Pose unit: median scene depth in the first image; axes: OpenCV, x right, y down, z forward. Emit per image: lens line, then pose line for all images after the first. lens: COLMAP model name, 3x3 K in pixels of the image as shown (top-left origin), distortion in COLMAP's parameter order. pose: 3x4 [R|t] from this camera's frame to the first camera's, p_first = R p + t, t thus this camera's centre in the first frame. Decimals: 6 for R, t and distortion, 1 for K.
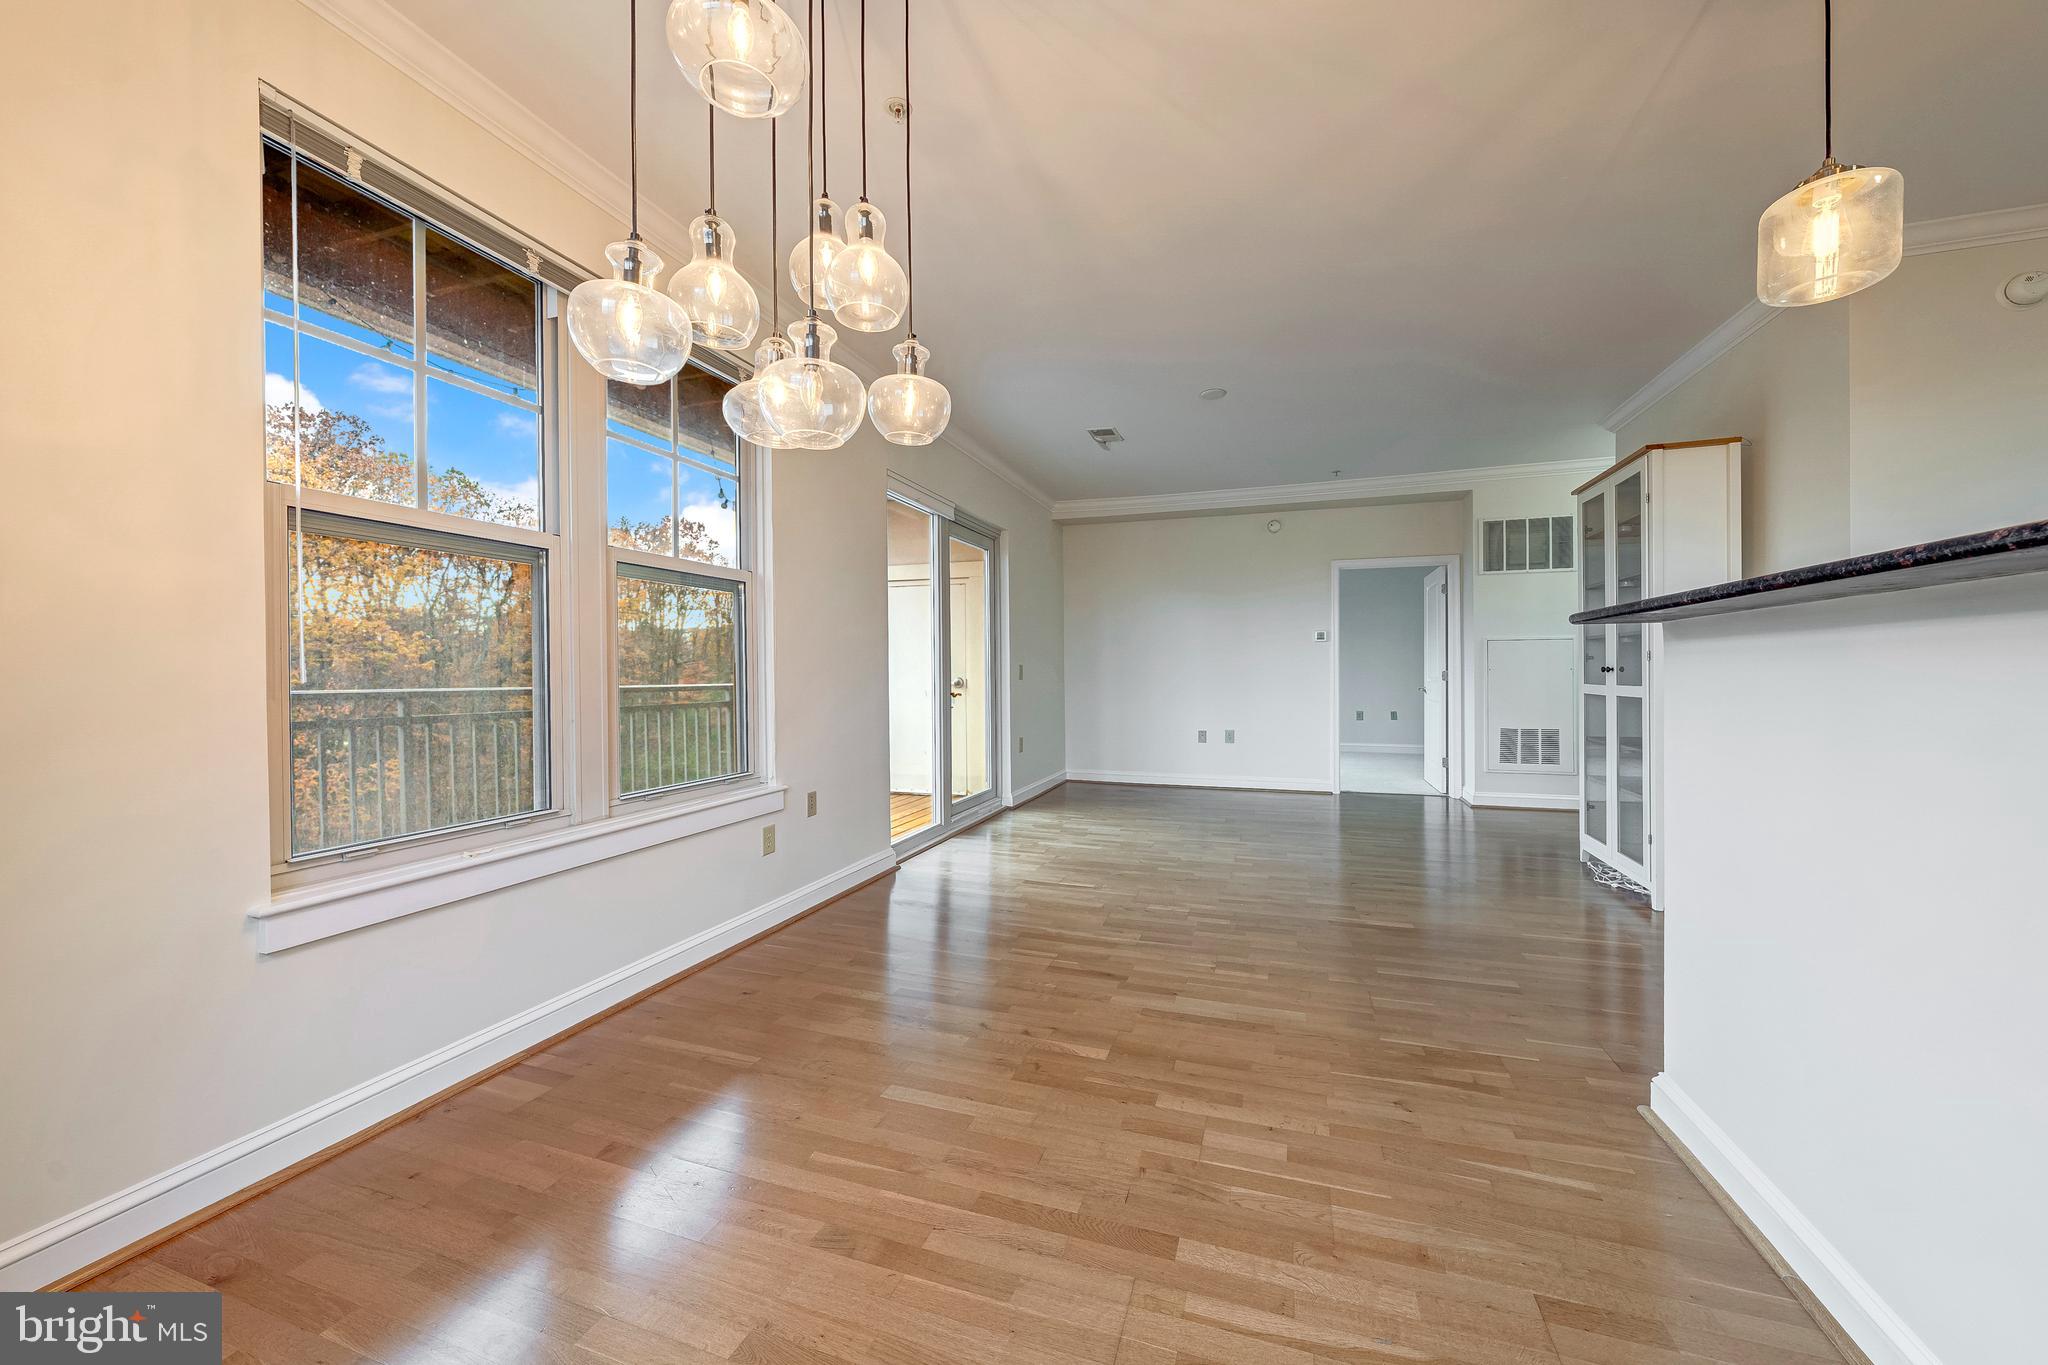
lens RADIAL K [[736.9, 0, 1020.8], [0, 736.9, 673.4], [0, 0, 1]] dist [-0.000144, 0.000056]
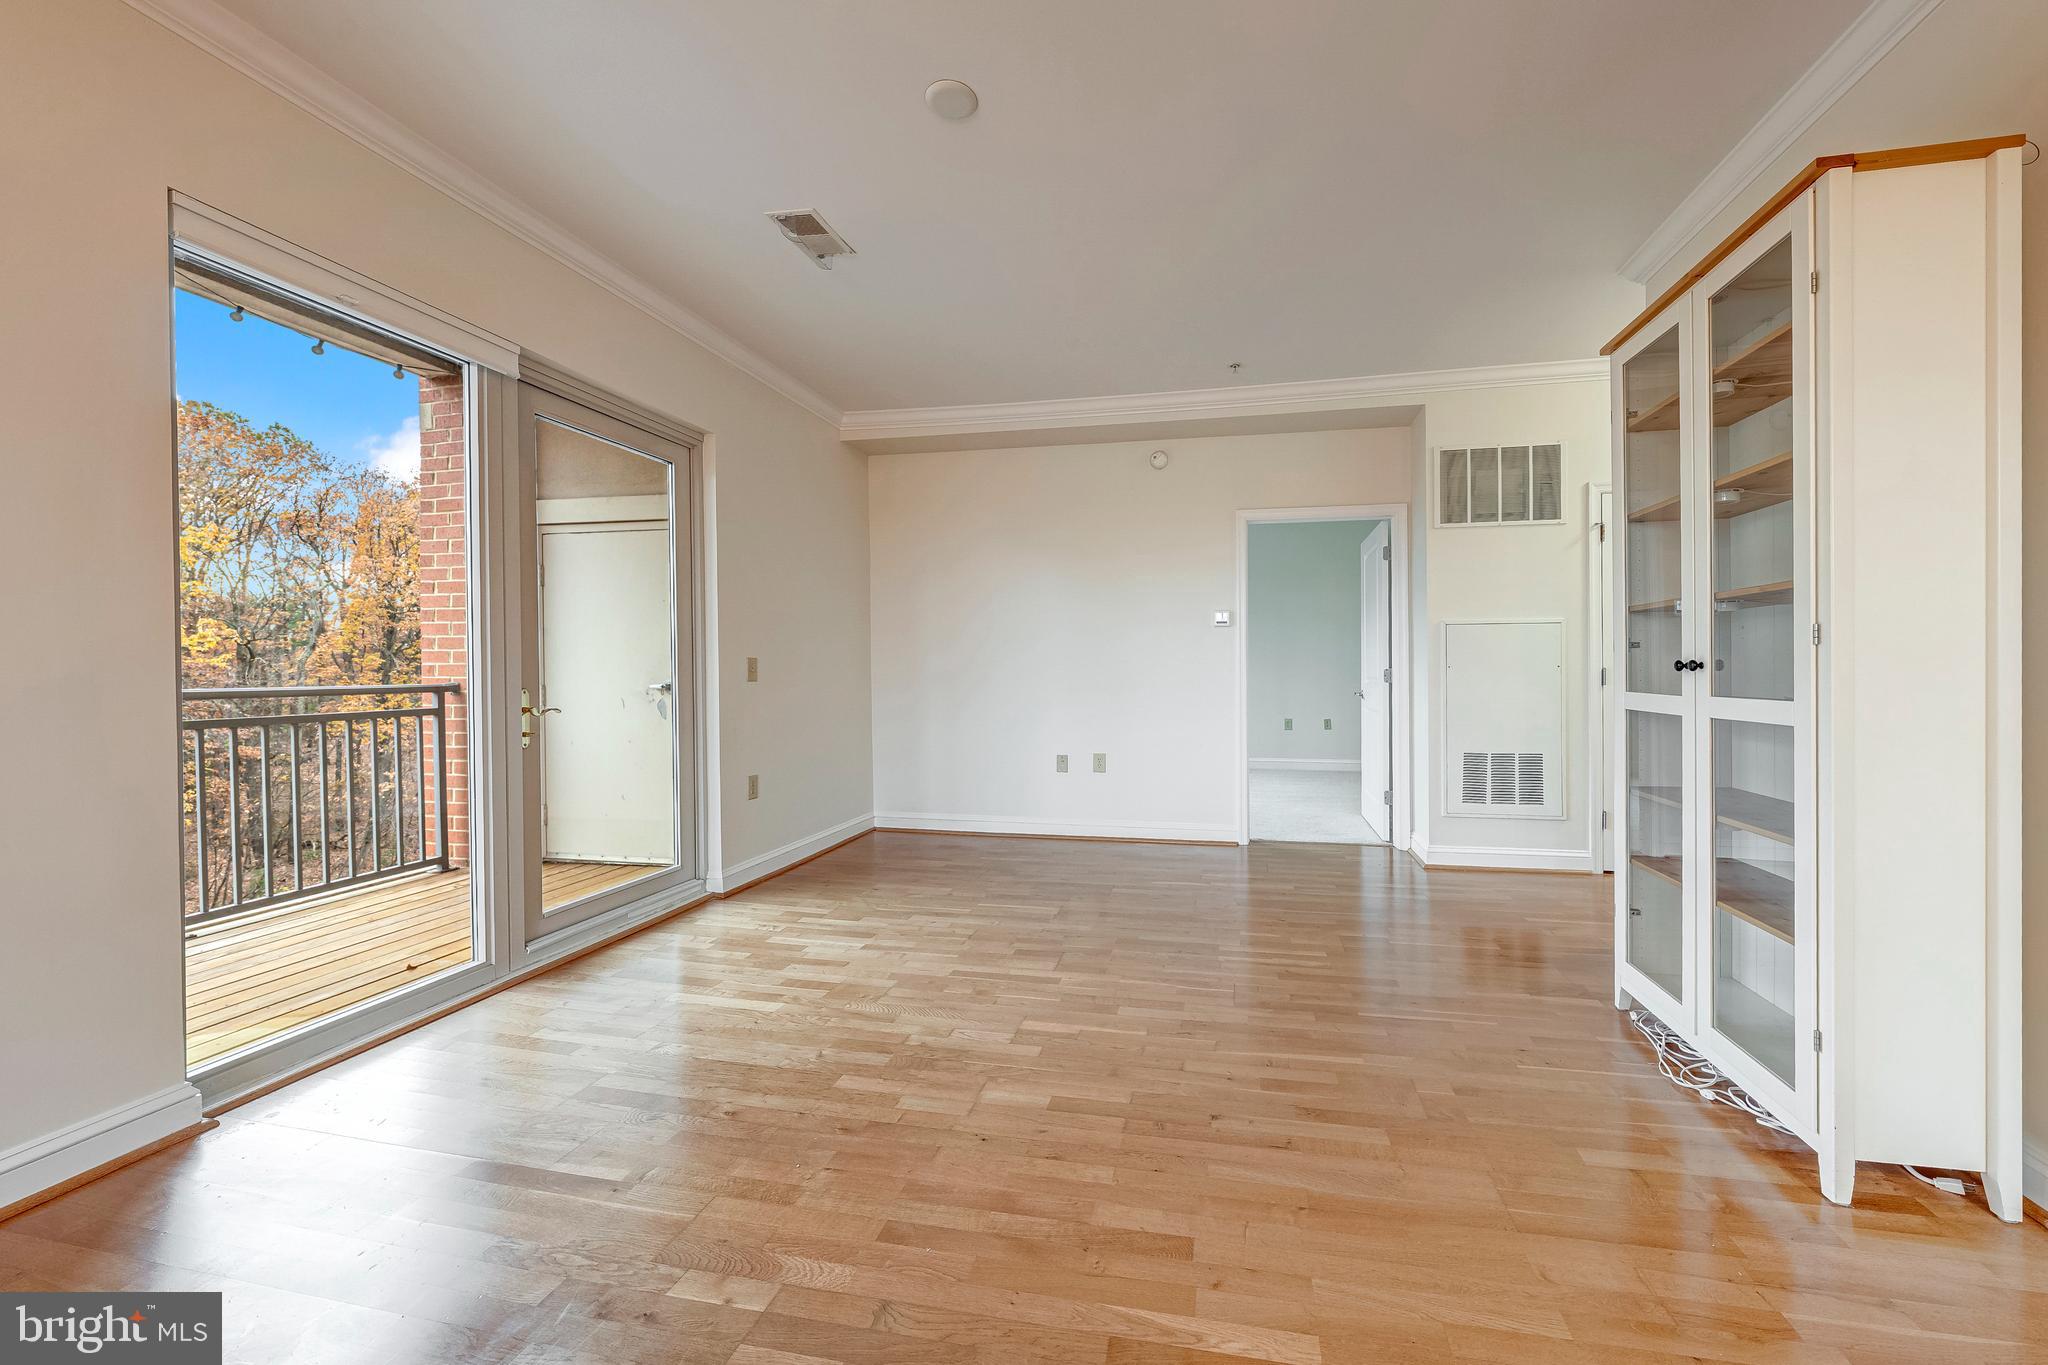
lens RADIAL K [[732.1, 0, 1105.3], [0, 732.1, 668.7], [0, 0, 1]] dist [0.001644, 0.000193]
pose [[0.987415, 0.000526, 0.158151, 0.213170], [-0.000049, 0.999995, -0.003022, -0.001110], [-0.158152, 0.002976, 0.987410, 0.378605]]
